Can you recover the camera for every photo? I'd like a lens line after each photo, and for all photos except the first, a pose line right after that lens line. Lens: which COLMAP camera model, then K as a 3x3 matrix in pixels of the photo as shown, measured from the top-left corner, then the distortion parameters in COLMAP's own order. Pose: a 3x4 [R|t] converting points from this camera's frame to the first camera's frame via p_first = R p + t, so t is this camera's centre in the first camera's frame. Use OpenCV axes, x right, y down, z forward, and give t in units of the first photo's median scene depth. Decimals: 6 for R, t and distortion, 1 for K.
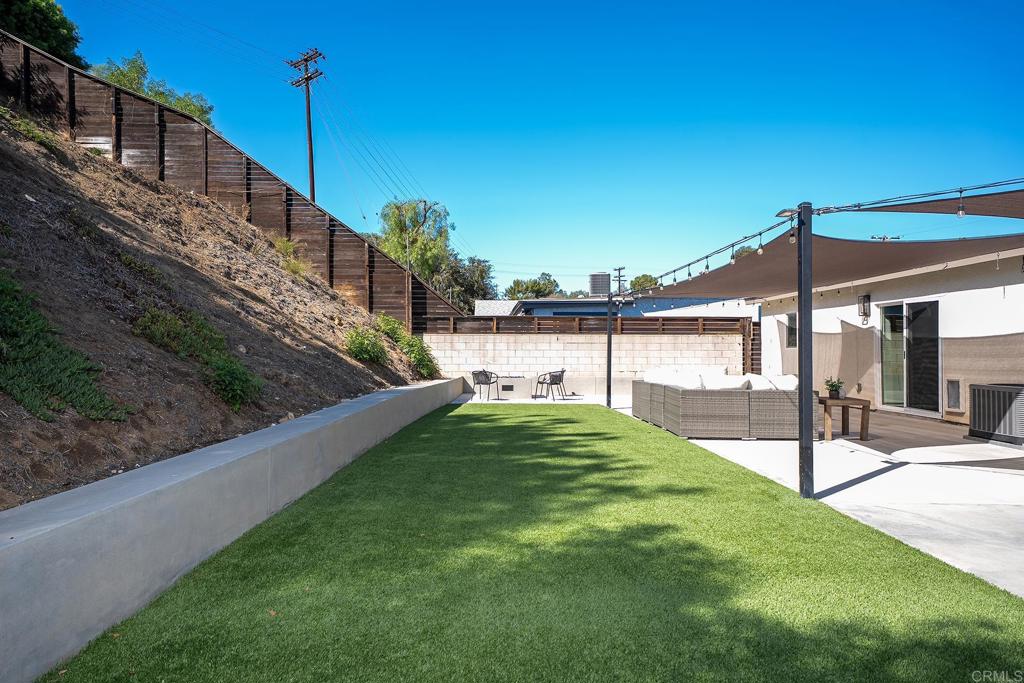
lens RADIAL K [[615.4, 0, 512.0], [0, 615.4, 346.1], [0, 0, 1]] dist [0.000210, 0.000082]
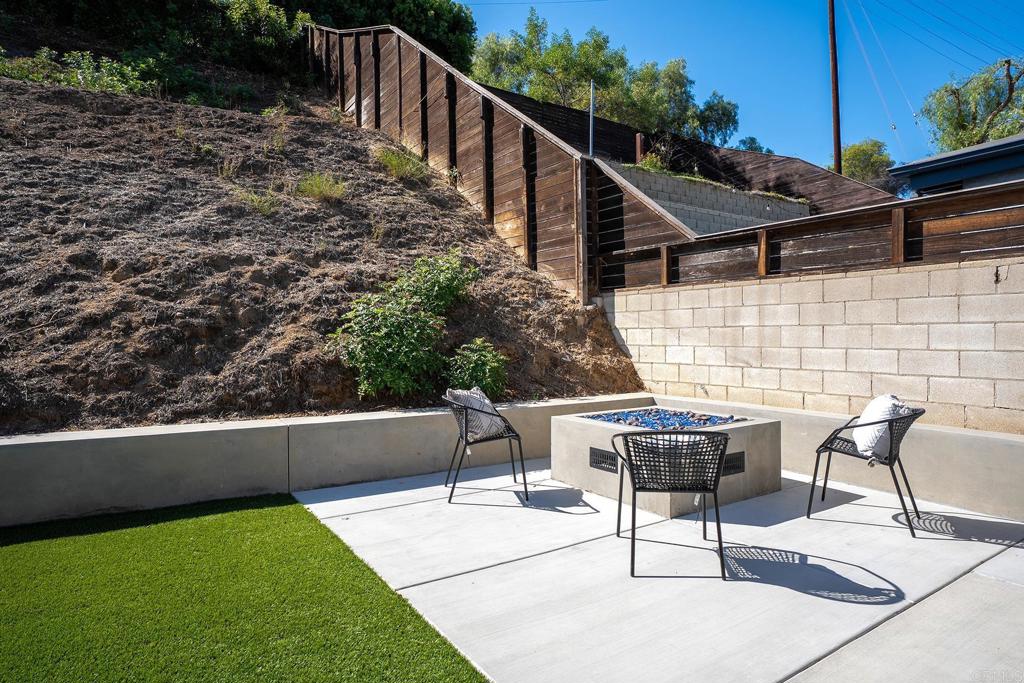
lens RADIAL K [[585.8, 0, 510.9], [0, 585.8, 339.1], [0, 0, 1]] dist [0.004599, 0.000861]
pose [[0.525405, 0.005390, -0.850835, 0.257895], [0.014019, 0.999789, 0.014991, 0.009693], [0.850737, -0.019805, 0.525219, 1.046185]]
